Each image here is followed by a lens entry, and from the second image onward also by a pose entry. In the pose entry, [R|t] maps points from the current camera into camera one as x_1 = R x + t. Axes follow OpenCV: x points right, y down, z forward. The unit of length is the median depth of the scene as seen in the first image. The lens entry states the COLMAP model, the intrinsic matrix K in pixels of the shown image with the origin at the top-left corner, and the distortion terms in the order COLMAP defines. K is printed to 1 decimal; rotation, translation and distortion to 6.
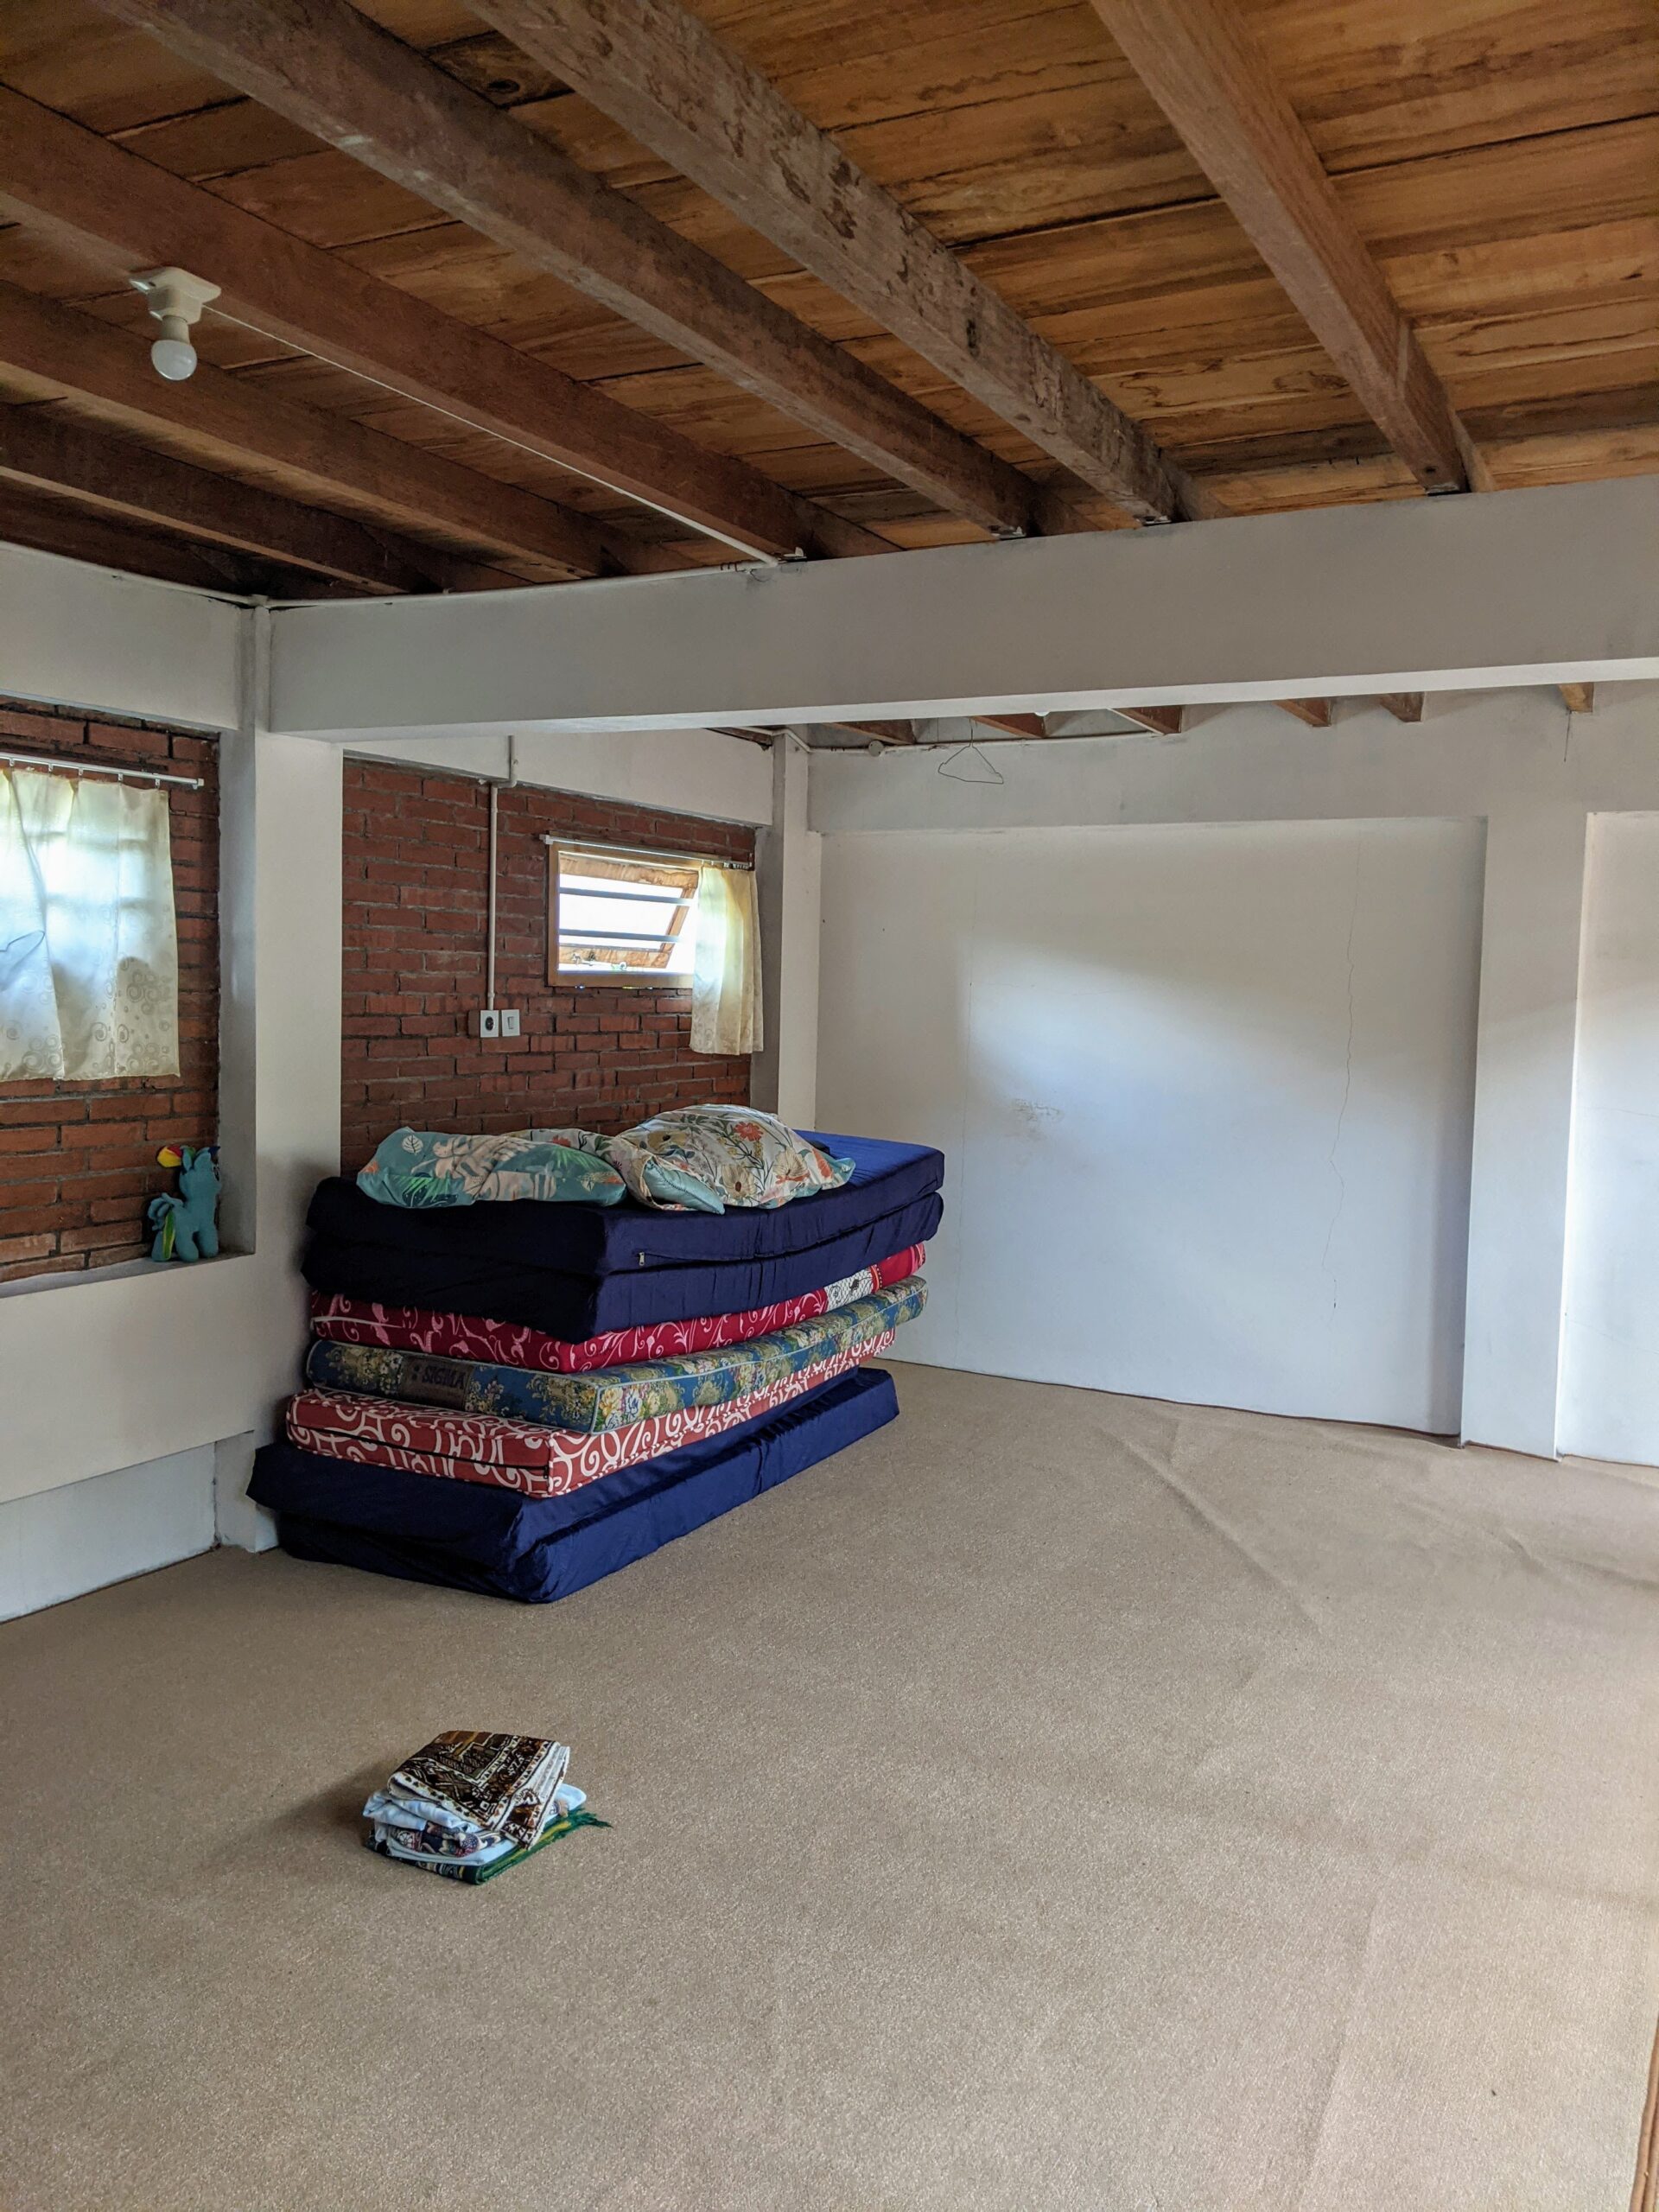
lens RADIAL K [[1760.9, 0, 829.5], [0, 1760.9, 1106.0], [0, 0, 1]] dist [0.037075, -0.005984]
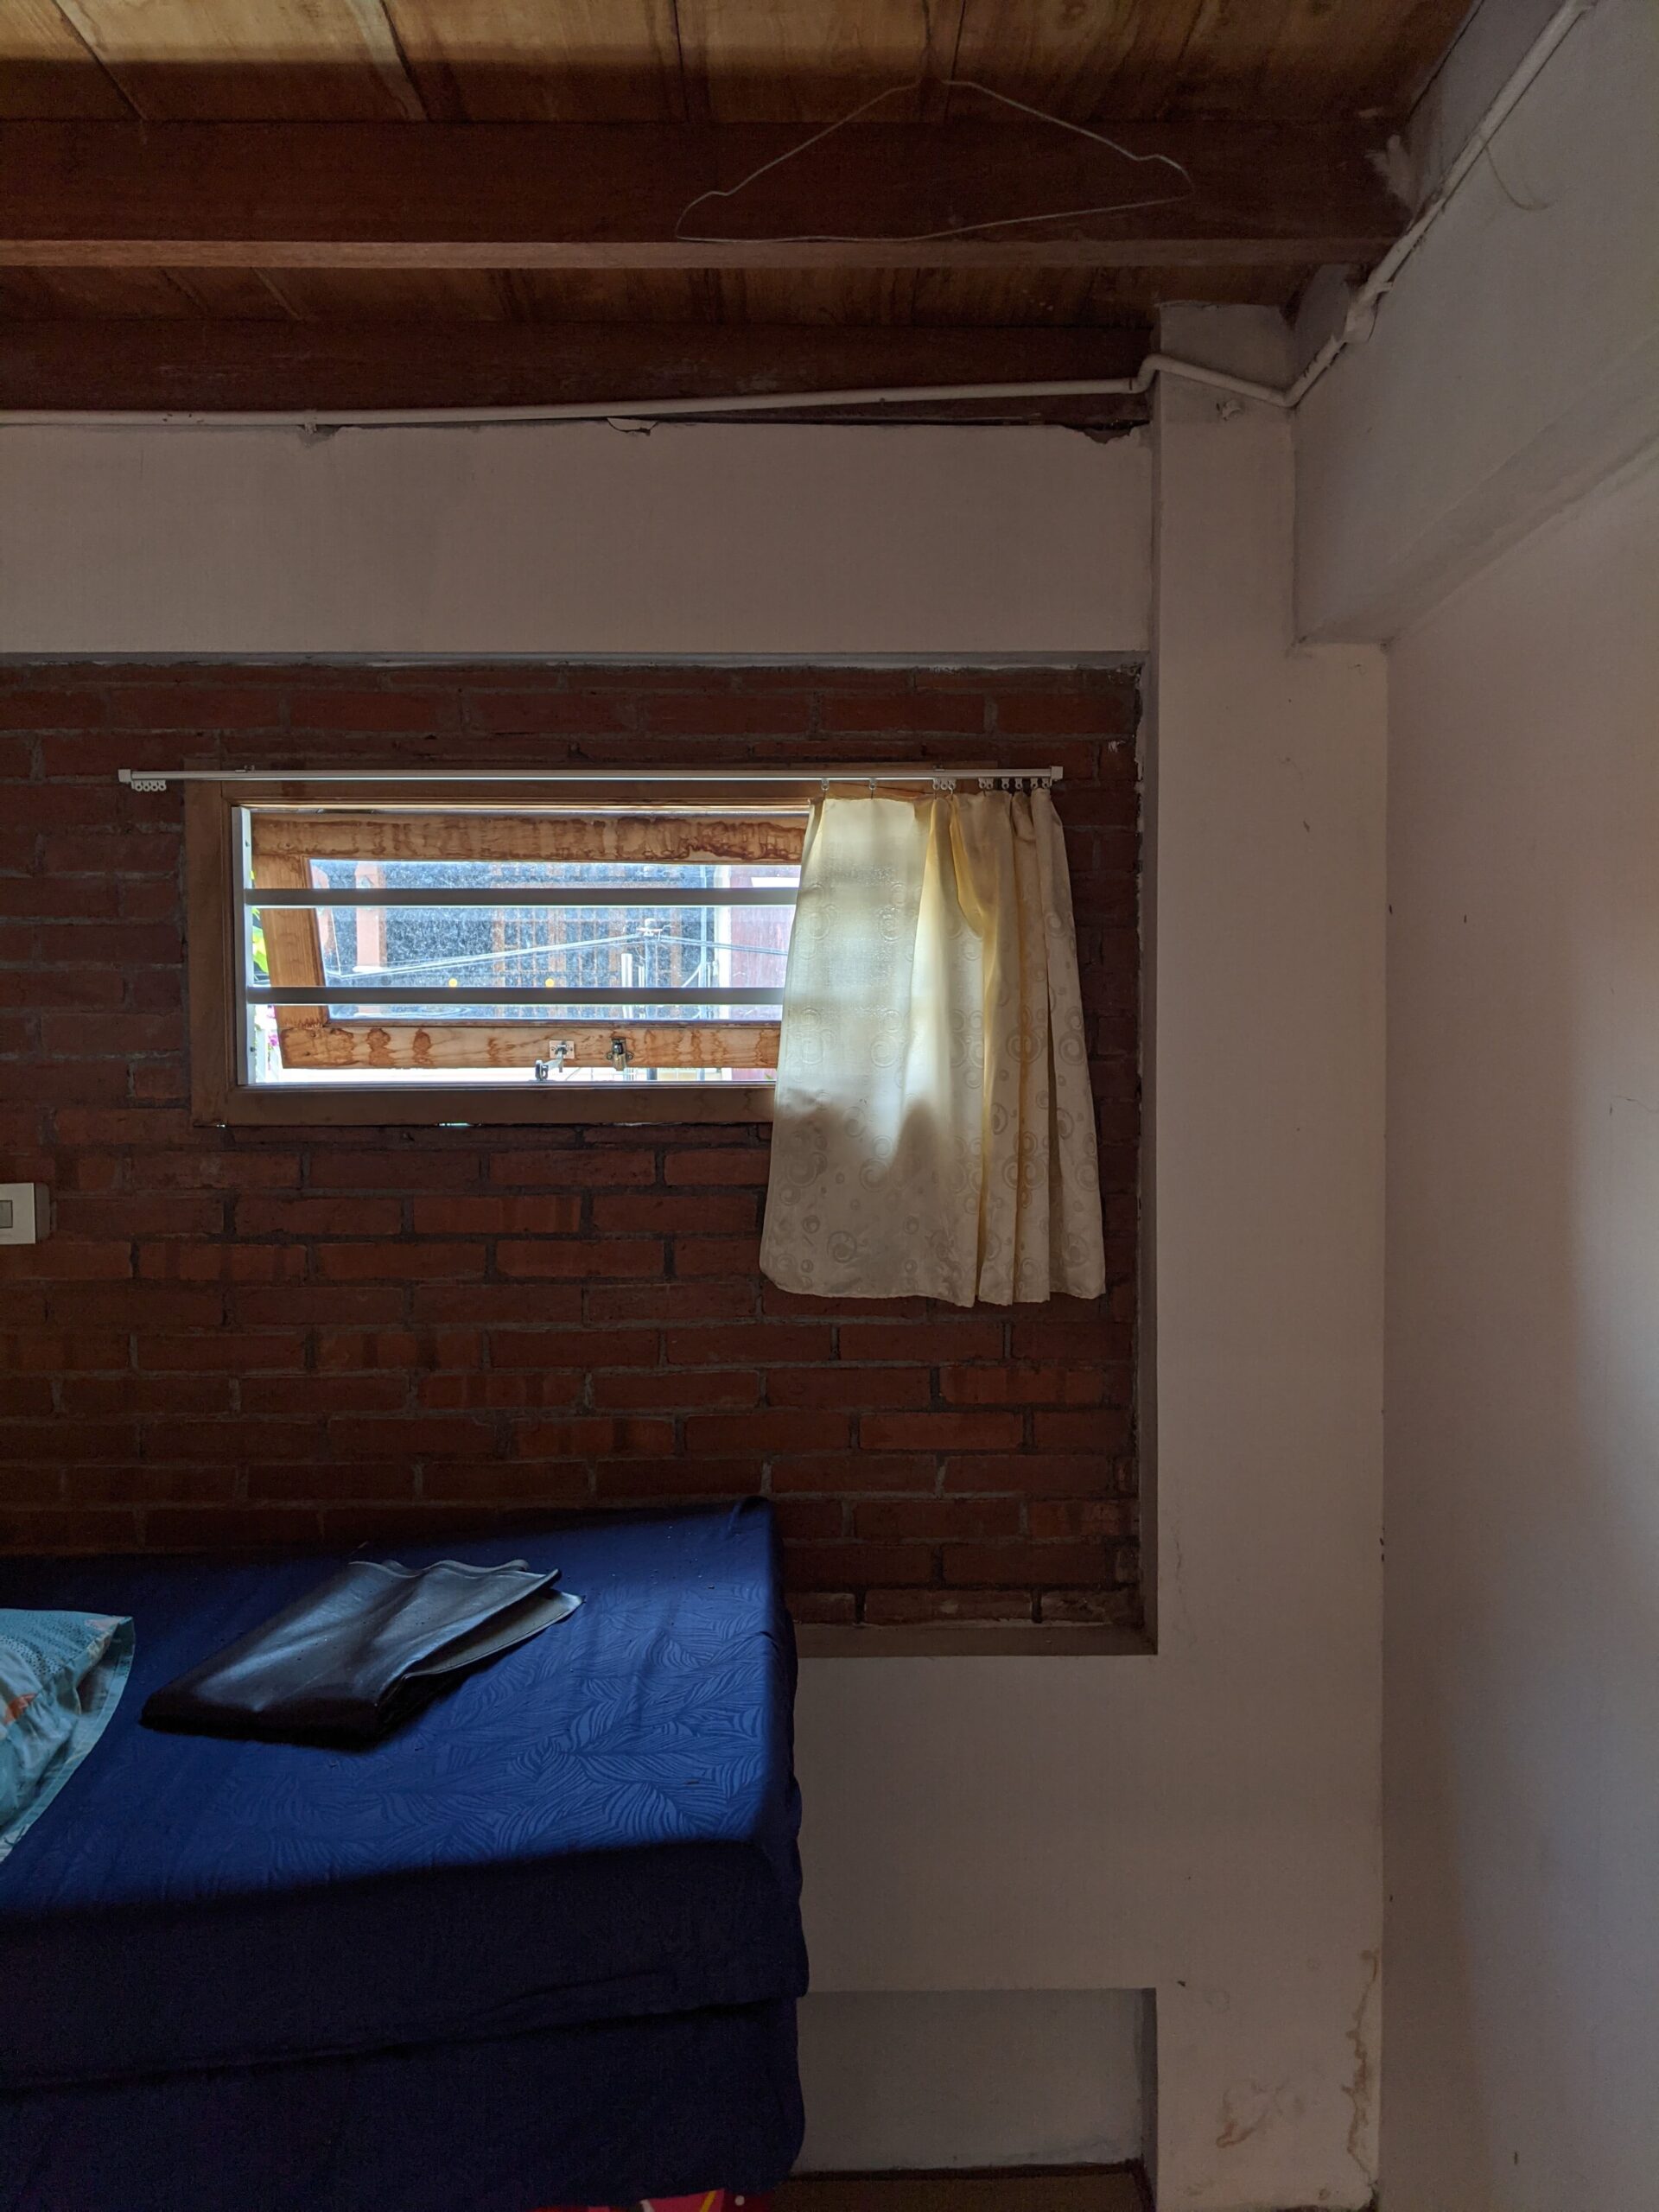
lens RADIAL K [[1760.9, 0, 829.5], [0, 1760.9, 1106.0], [0, 0, 1]] dist [0.037075, -0.005984]
pose [[0.516658, 0.015510, -0.856051, 0.268825], [-0.040649, 0.999153, -0.006430, -0.073159], [0.855226, 0.038119, 0.516851, 0.872055]]
